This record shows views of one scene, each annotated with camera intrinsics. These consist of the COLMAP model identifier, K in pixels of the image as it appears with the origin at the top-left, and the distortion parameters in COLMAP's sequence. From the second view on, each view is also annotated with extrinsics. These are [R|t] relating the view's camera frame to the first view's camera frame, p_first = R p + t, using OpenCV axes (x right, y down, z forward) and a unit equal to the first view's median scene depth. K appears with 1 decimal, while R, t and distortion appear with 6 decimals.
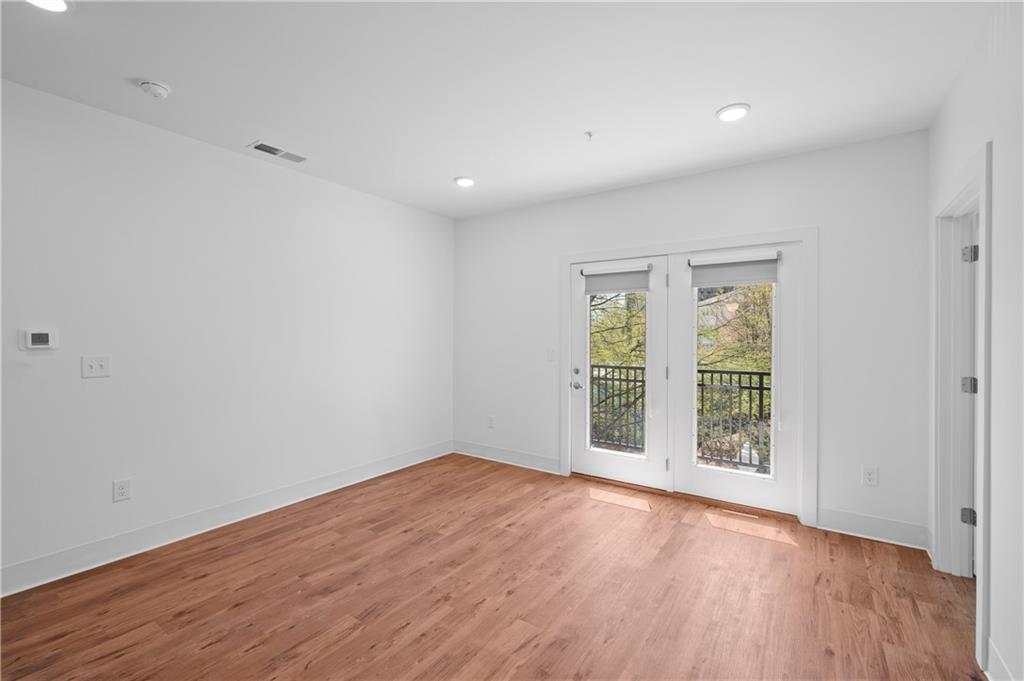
lens RADIAL K [[437.6, 0, 517.5], [0, 437.6, 338.1], [0, 0, 1]] dist [0.007938, -0.002490]
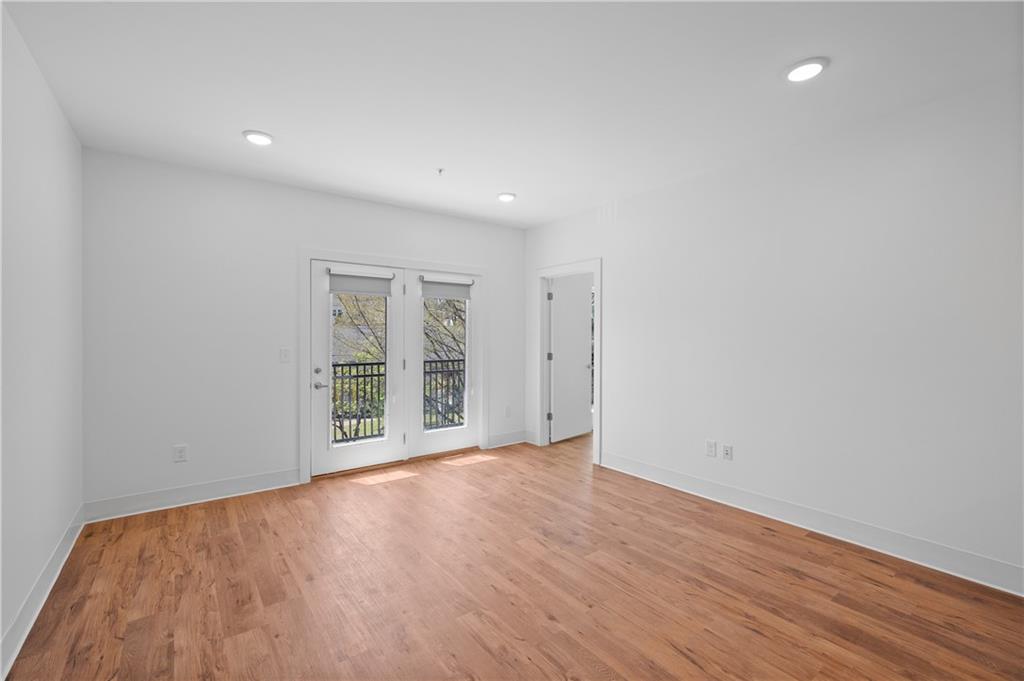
lens RADIAL K [[437.6, 0, 505.1], [0, 437.6, 336.3], [0, 0, 1]] dist [0.007938, -0.002490]
pose [[0.330116, -0.008147, 0.943905, -0.838616], [0.004552, 0.999965, 0.007039, -0.007709], [-0.943929, 0.001973, 0.330141, 0.373116]]
